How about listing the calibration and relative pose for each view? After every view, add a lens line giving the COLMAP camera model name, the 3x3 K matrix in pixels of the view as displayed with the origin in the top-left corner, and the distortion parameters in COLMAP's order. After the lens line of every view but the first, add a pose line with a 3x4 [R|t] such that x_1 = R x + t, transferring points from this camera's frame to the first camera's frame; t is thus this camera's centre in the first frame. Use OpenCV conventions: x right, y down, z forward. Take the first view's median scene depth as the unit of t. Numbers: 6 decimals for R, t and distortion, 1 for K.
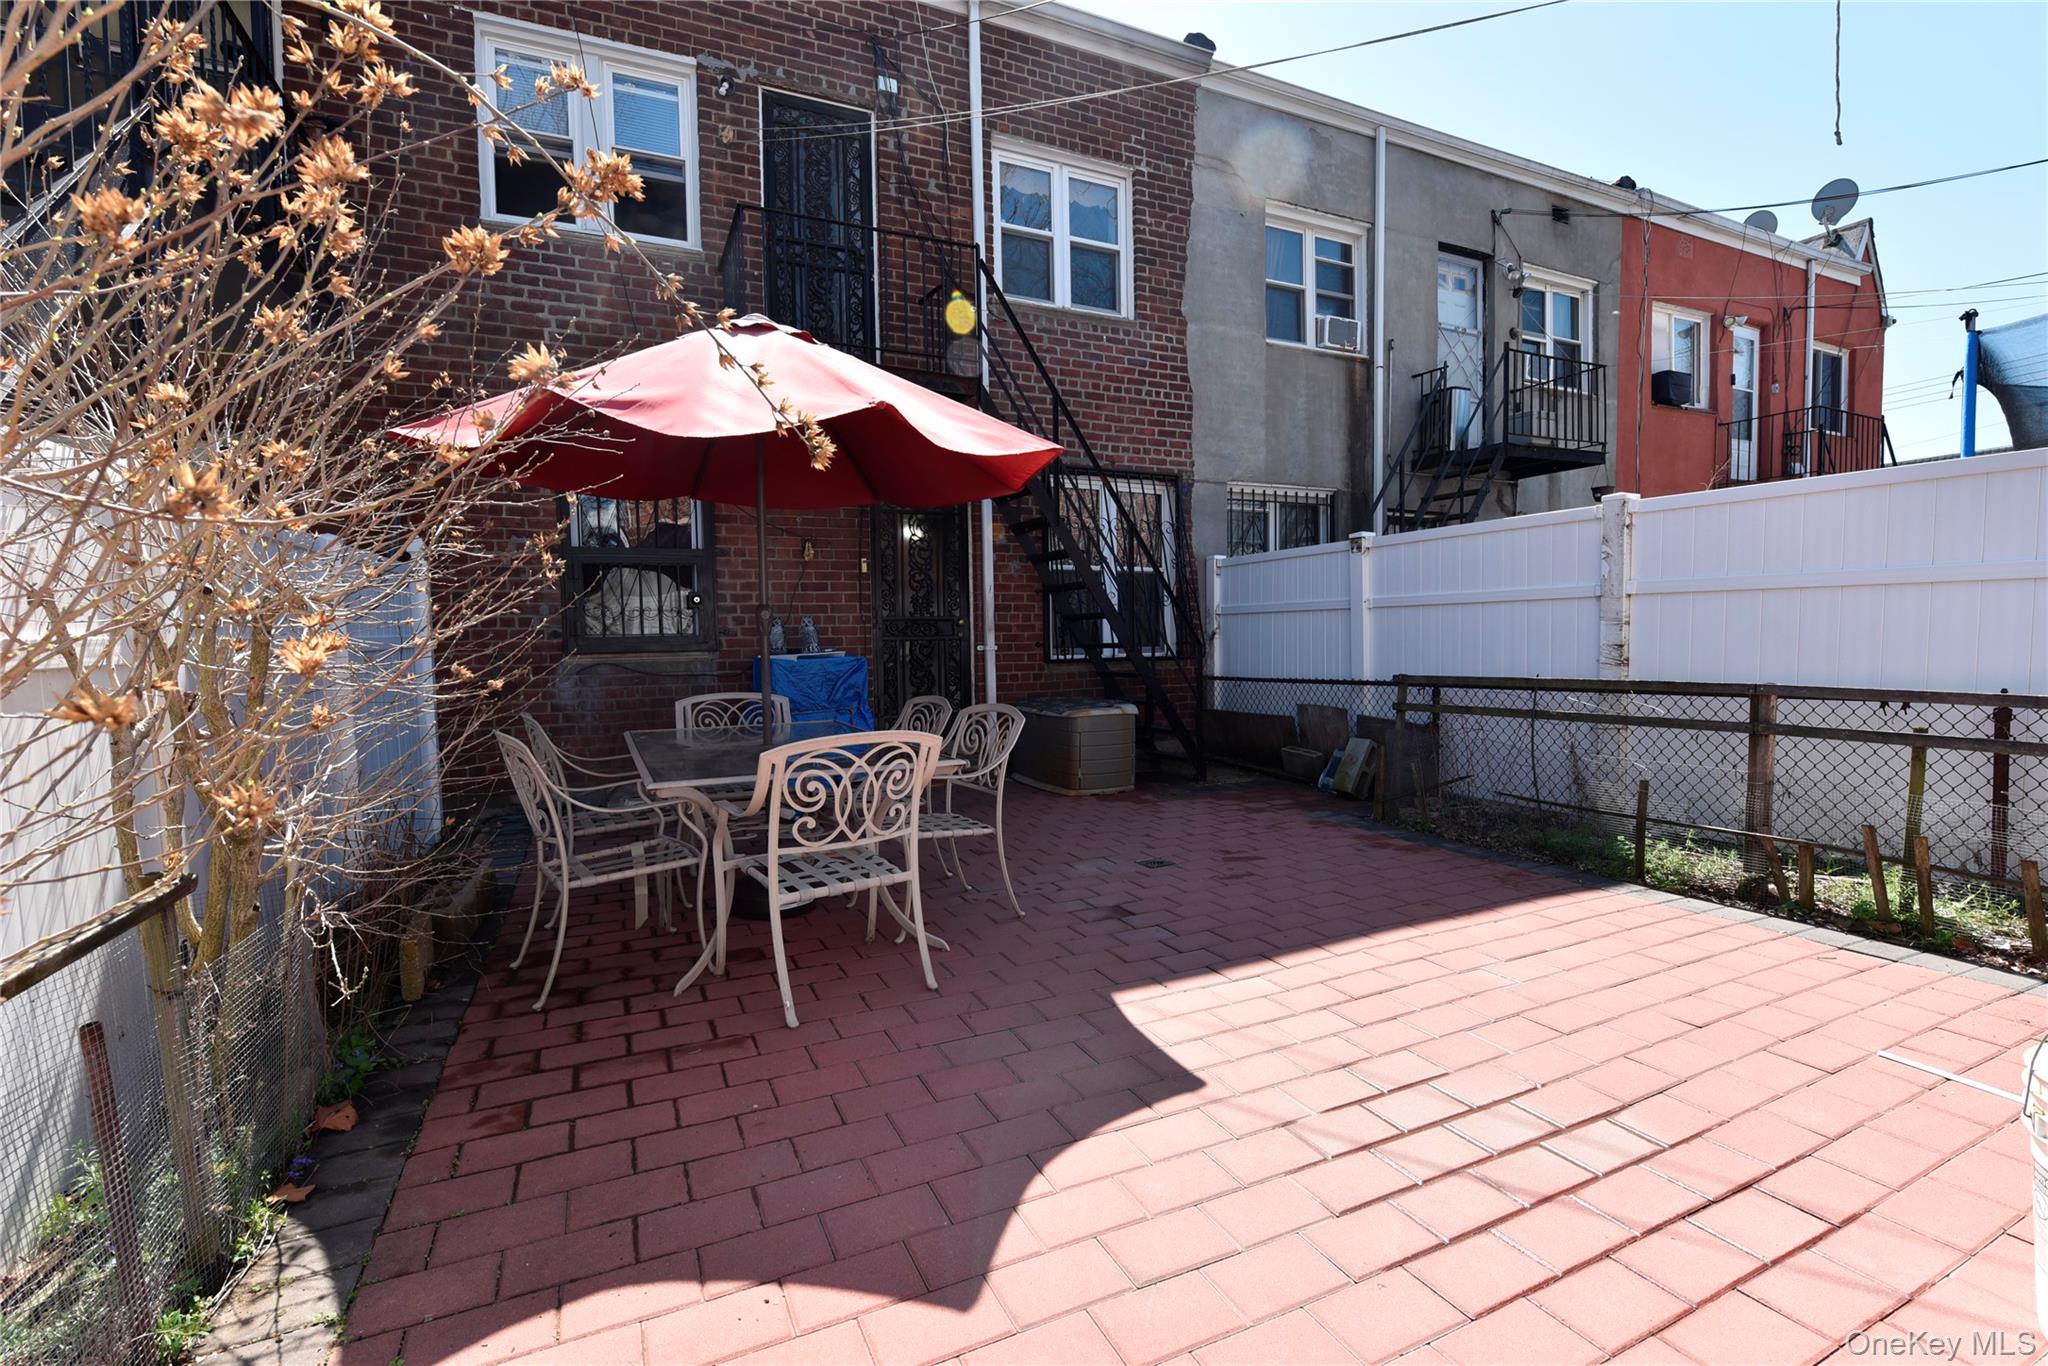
lens RADIAL K [[909.1, 0, 1024.0], [0, 909.1, 683.0], [0, 0, 1]] dist [-0.003434, -0.004991]
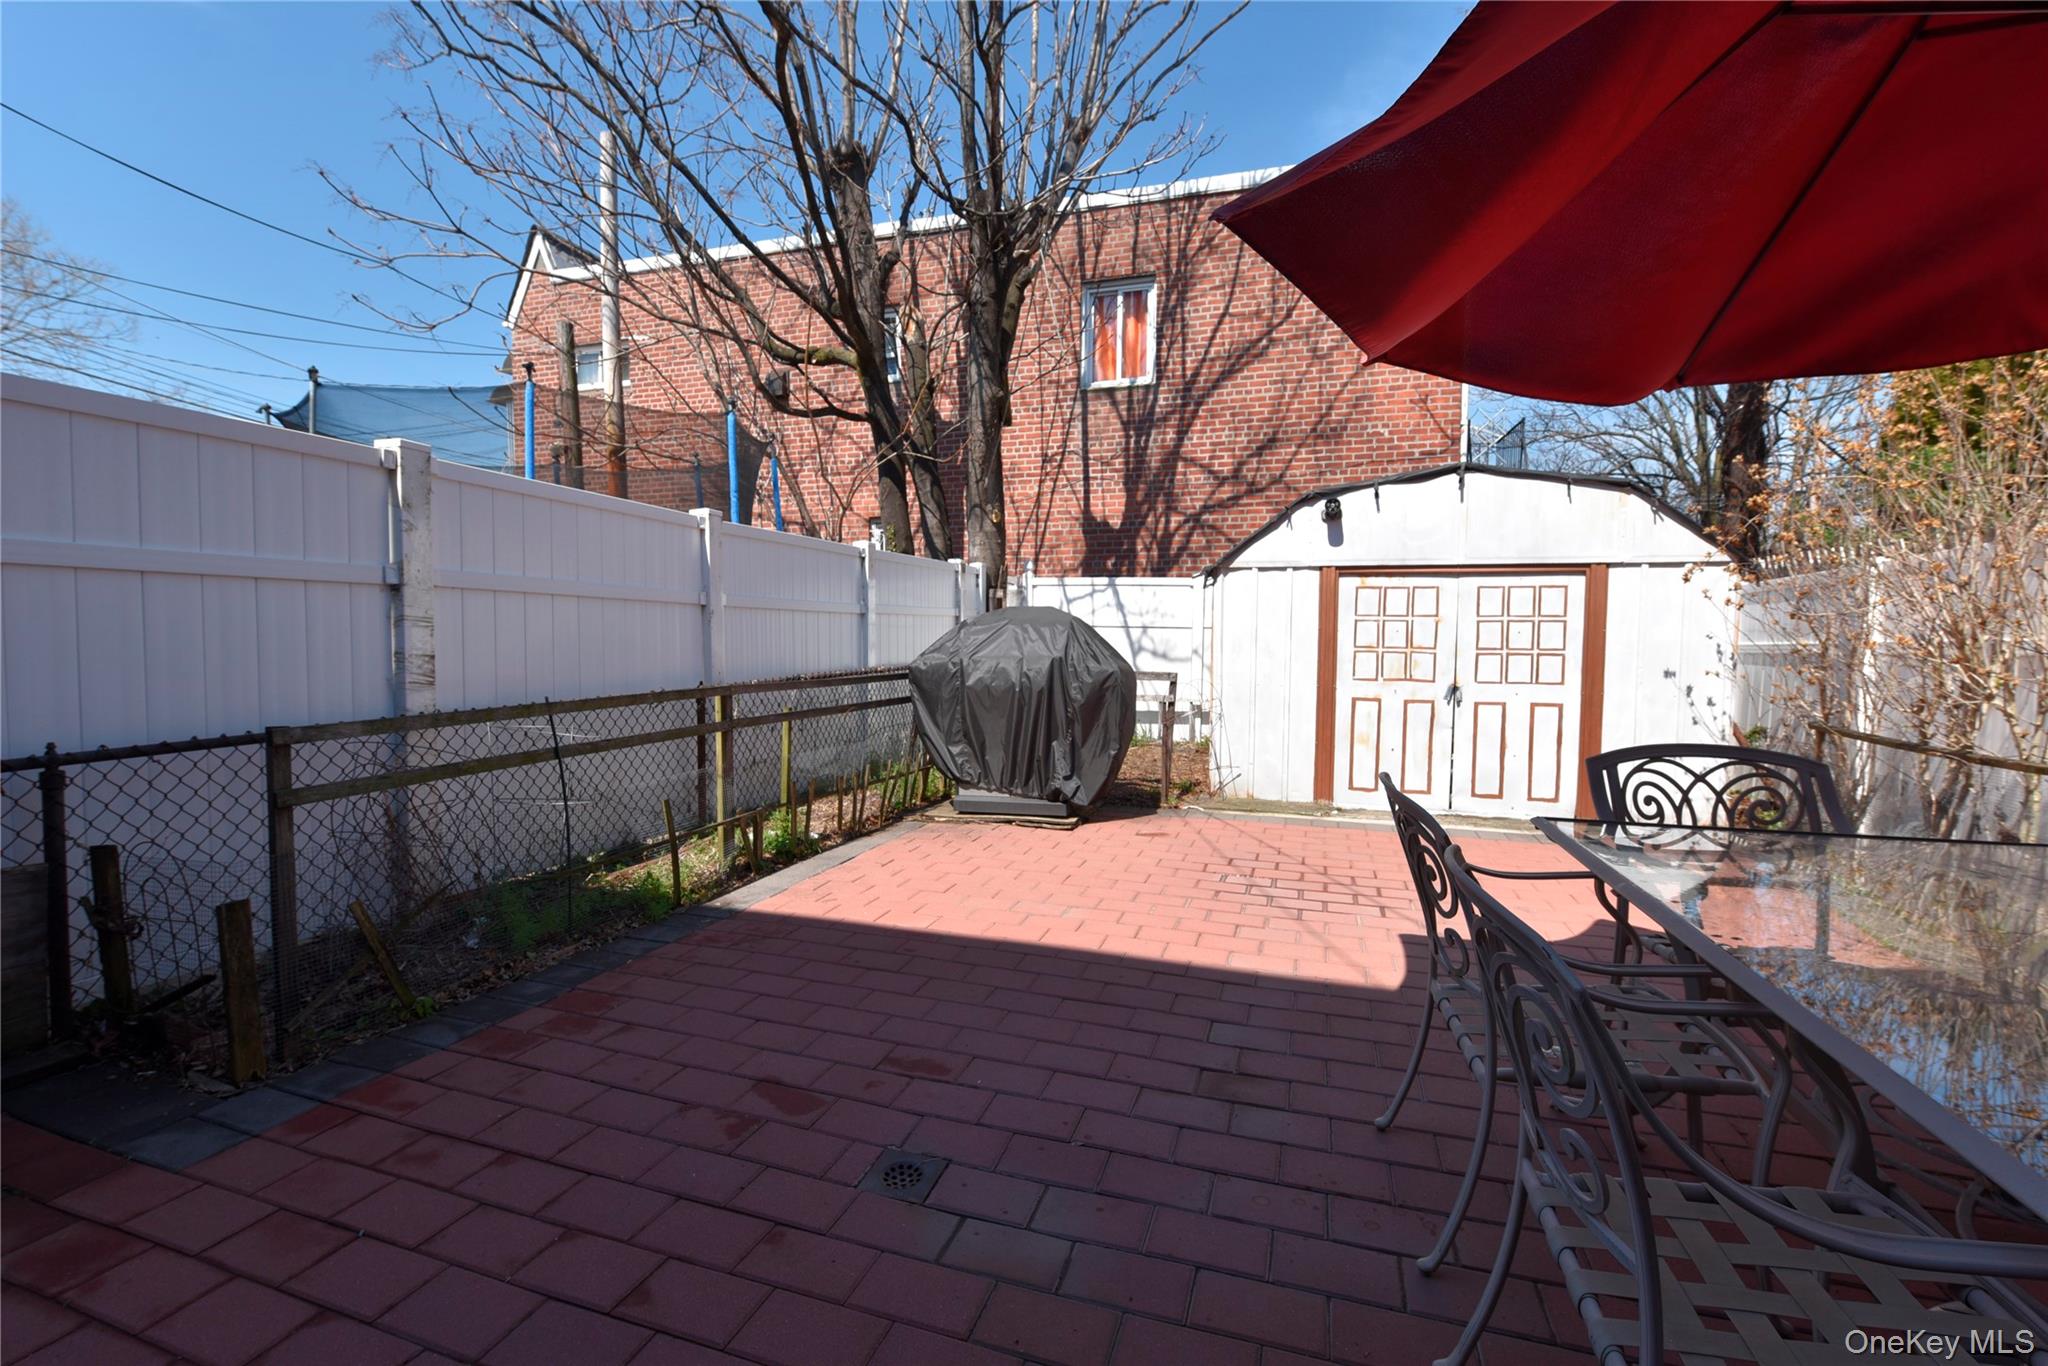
lens RADIAL K [[909.1, 0, 1024.0], [0, 909.1, 683.0], [0, 0, 1]] dist [-0.003434, -0.004991]
pose [[-0.752768, -0.004721, 0.658269, -0.195147], [0.037031, 0.998087, 0.049506, -0.043906], [-0.657243, 0.061643, -0.751153, 1.553402]]
